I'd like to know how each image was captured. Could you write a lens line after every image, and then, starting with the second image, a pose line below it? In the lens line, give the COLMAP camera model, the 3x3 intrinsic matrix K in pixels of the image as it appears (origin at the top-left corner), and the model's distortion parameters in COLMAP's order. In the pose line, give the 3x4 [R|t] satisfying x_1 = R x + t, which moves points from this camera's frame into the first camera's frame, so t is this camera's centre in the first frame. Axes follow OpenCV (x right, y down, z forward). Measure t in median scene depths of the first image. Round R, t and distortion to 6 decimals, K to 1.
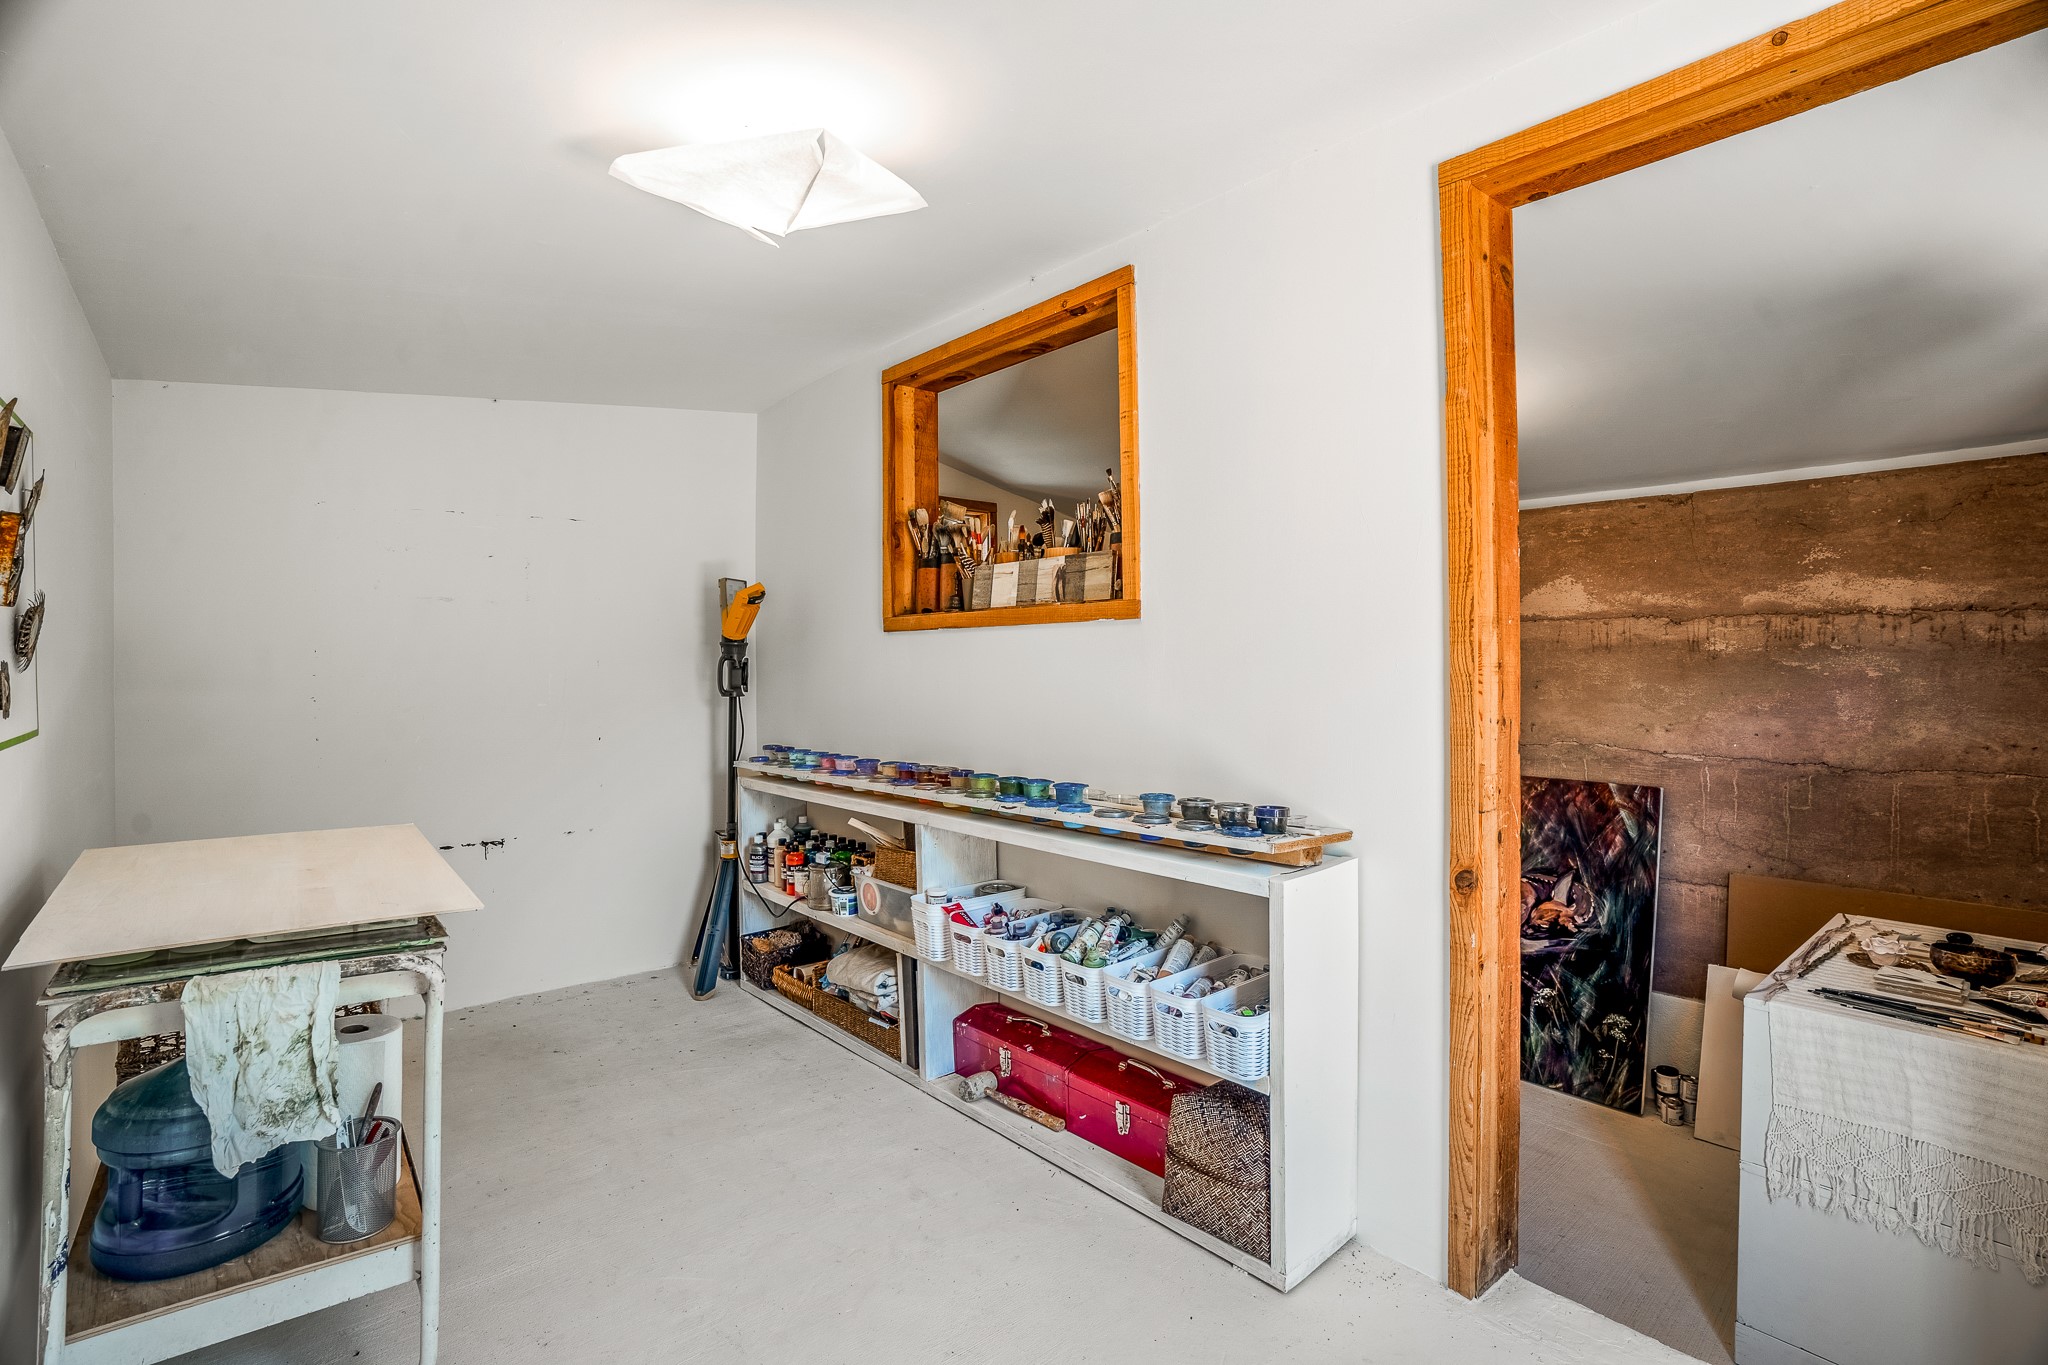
lens RADIAL K [[962.7, 0, 1011.8], [0, 962.7, 664.5], [0, 0, 1]] dist [-0.065238, 0.021759]
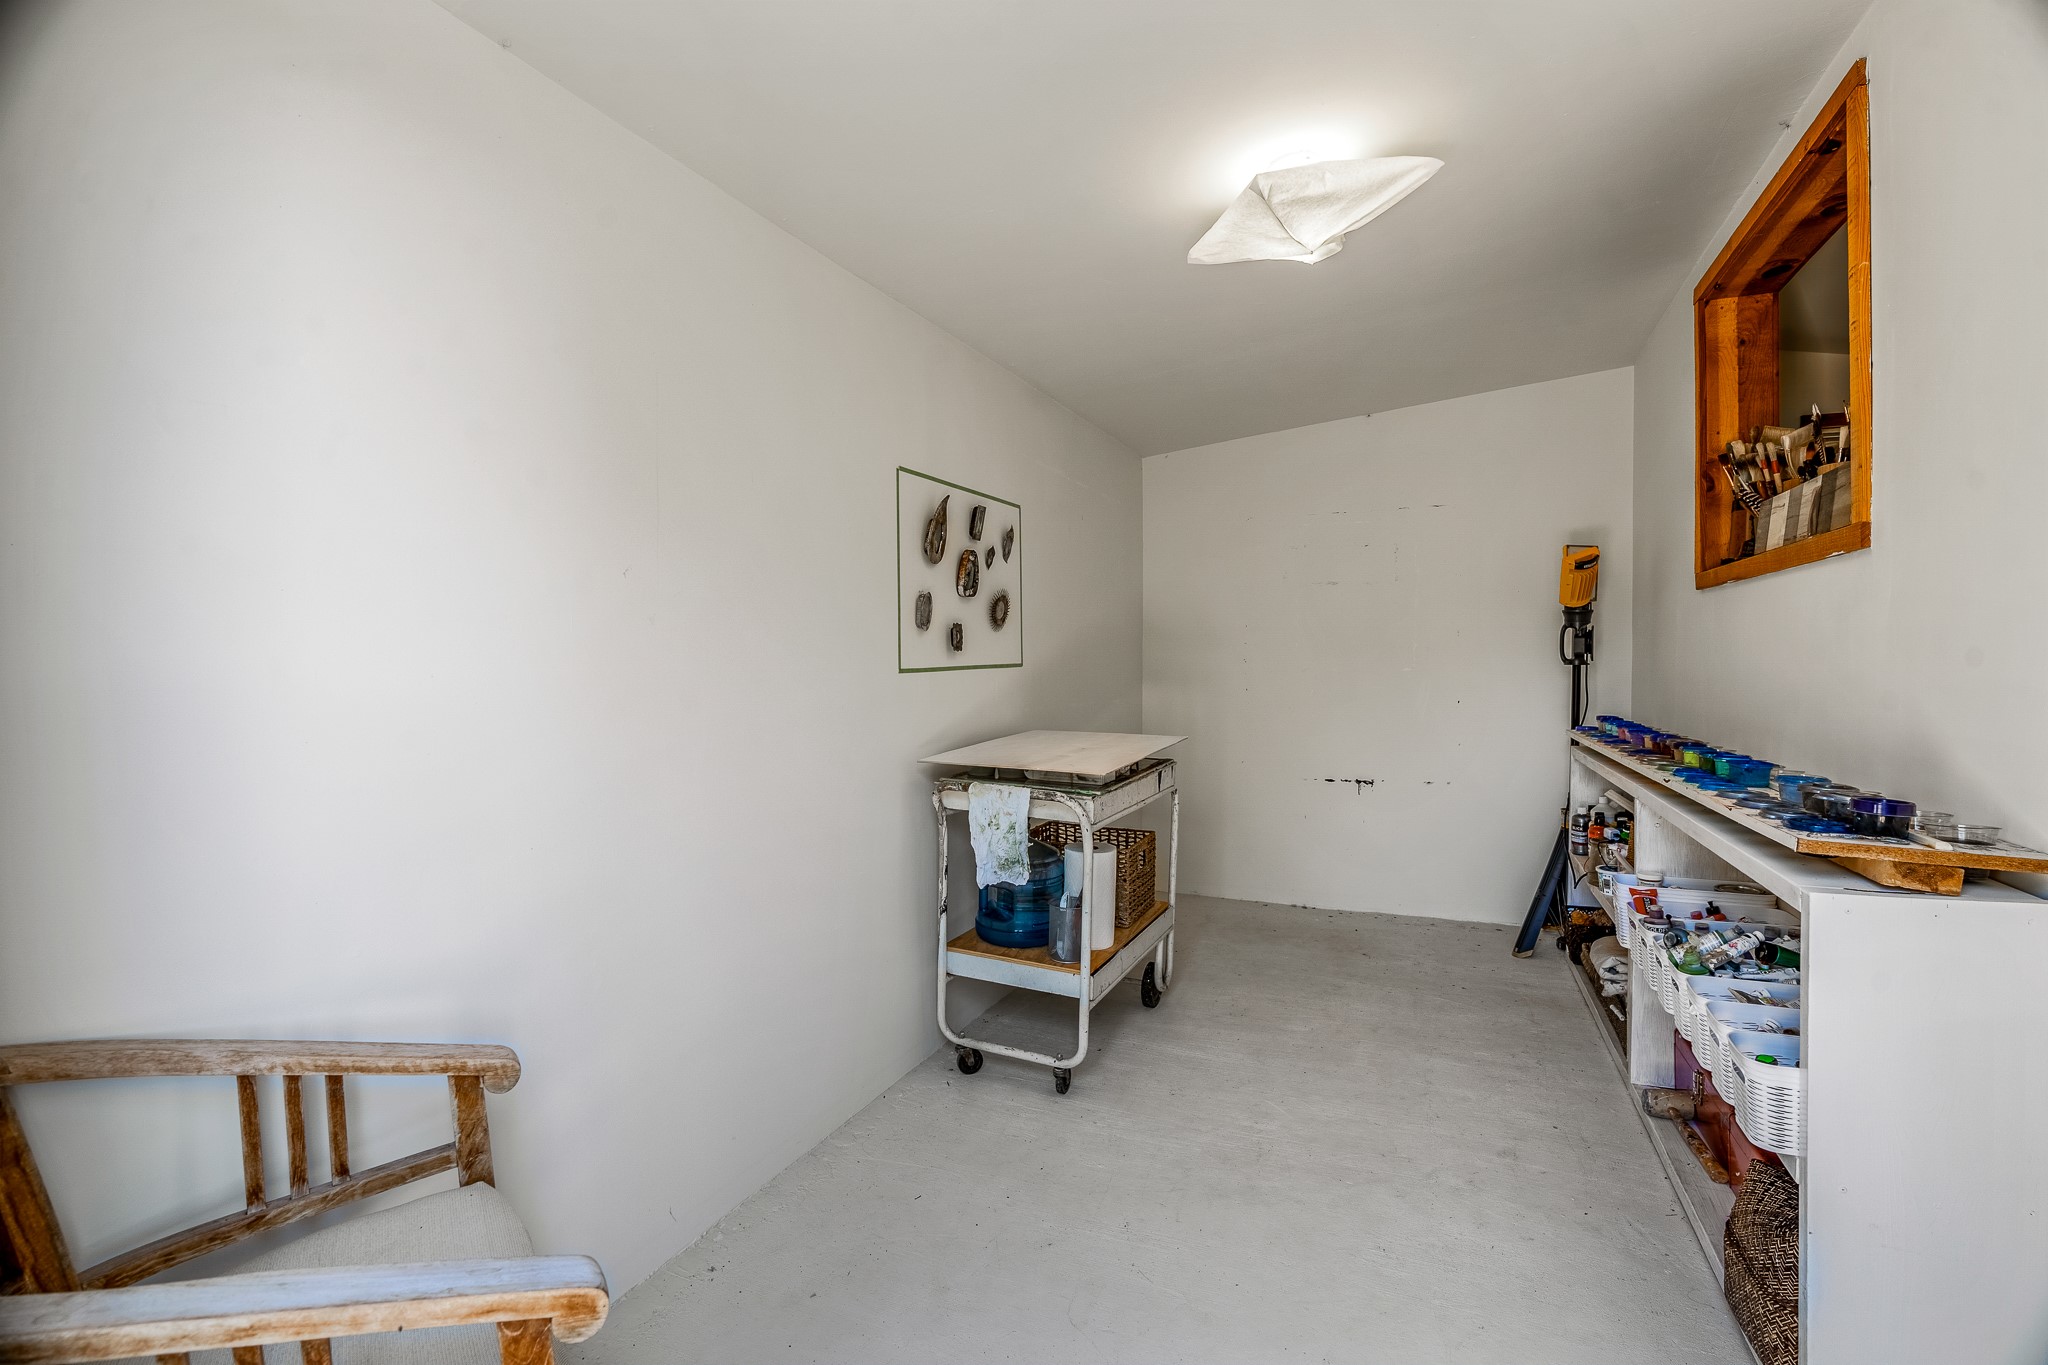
lens RADIAL K [[962.7, 0, 1060.7], [0, 962.7, 686.4], [0, 0, 1]] dist [-0.065238, 0.021759]
pose [[0.441721, 0.026892, -0.896749, 0.436870], [-0.001046, 0.999565, 0.029459, 0.034025], [0.897152, -0.012075, 0.441558, 0.118918]]
